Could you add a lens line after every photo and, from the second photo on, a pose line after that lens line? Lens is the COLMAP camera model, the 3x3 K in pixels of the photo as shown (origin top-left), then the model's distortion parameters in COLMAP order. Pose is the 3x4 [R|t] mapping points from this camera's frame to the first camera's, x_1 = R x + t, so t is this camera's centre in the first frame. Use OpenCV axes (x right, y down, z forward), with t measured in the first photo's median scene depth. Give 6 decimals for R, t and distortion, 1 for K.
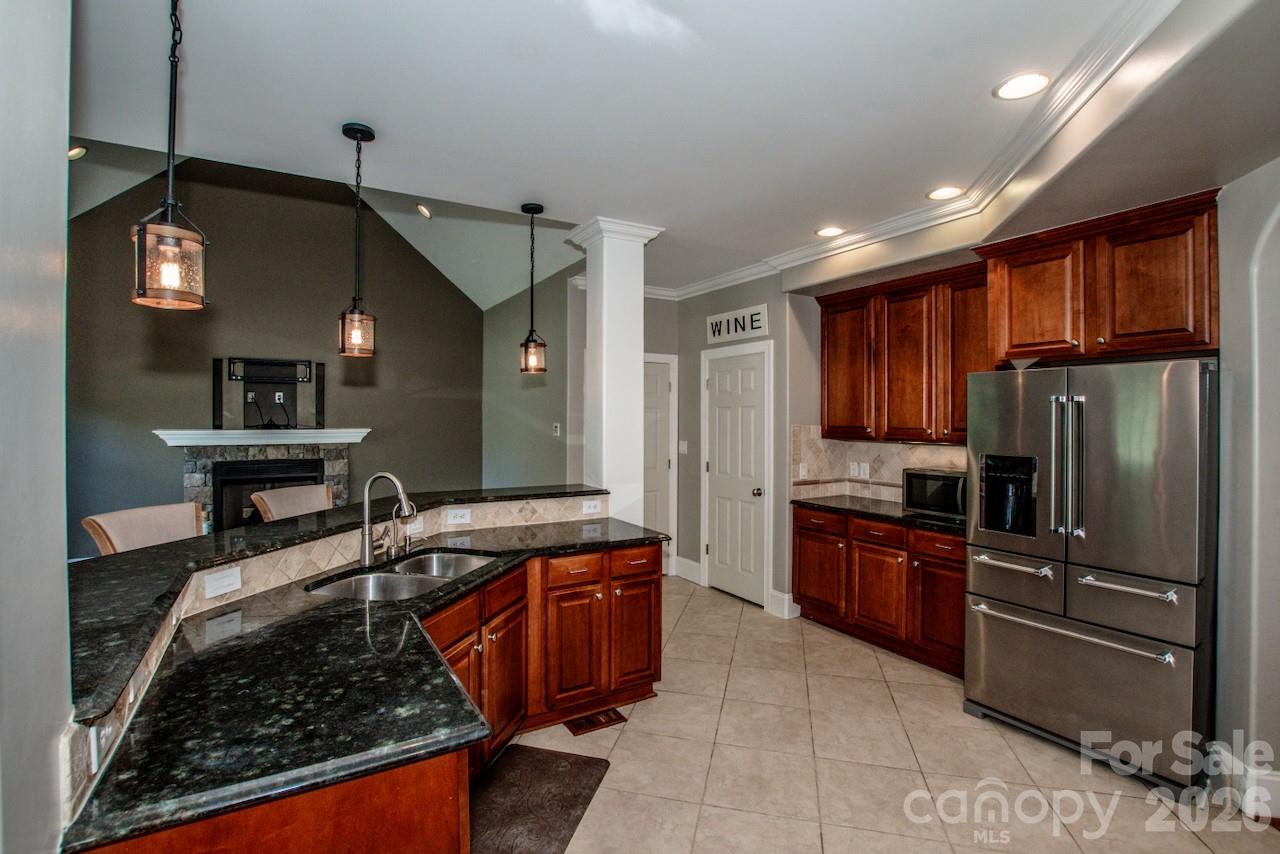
lens RADIAL K [[584.3, 0, 640.6], [0, 584.3, 420.2], [0, 0, 1]] dist [-0.016834, -0.000661]
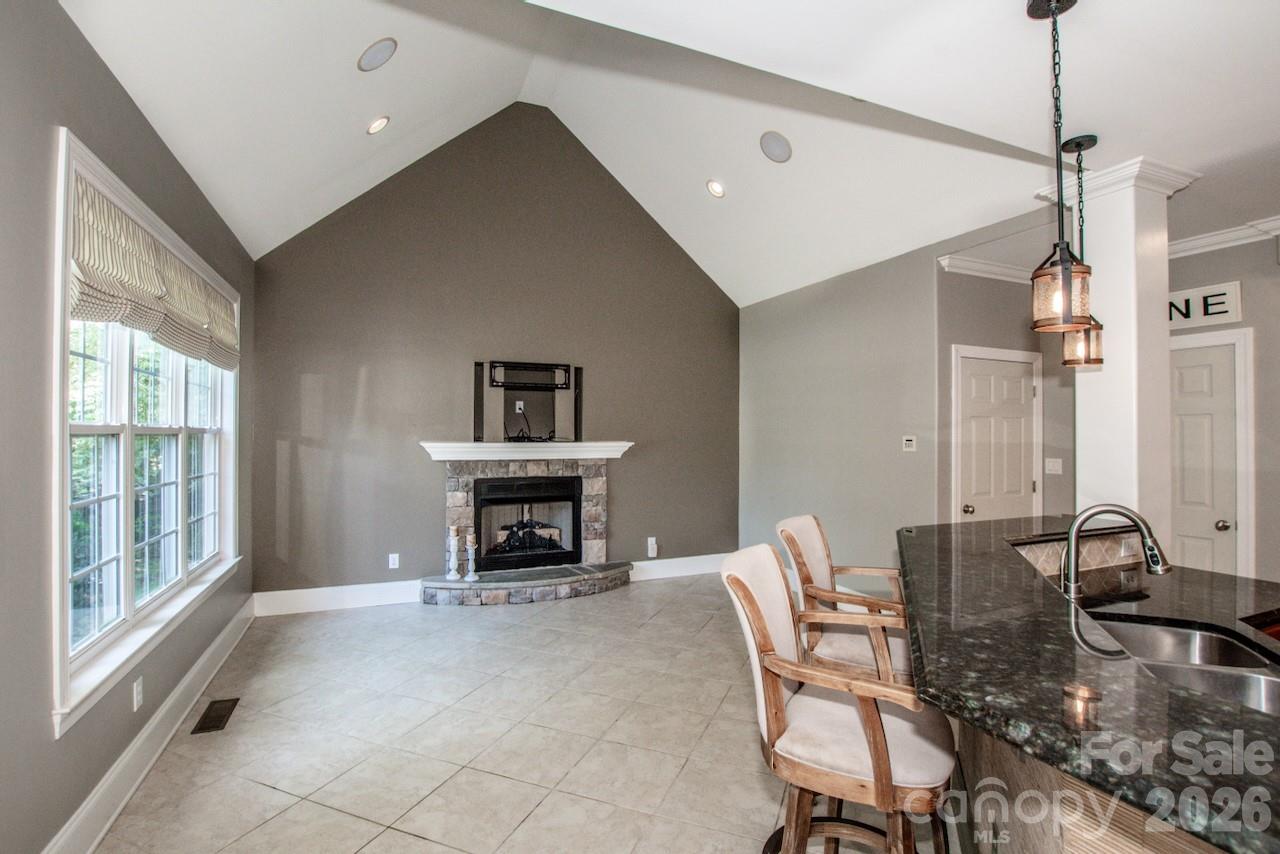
lens RADIAL K [[600.9, 0, 640.9], [0, 600.9, 431.0], [0, 0, 1]] dist [-0.020050, 0.000293]
pose [[0.994100, 0.002017, -0.108452, -0.379176], [-0.002926, 0.999962, -0.008226, 0.005629], [0.108432, 0.008495, 0.994068, 0.112548]]
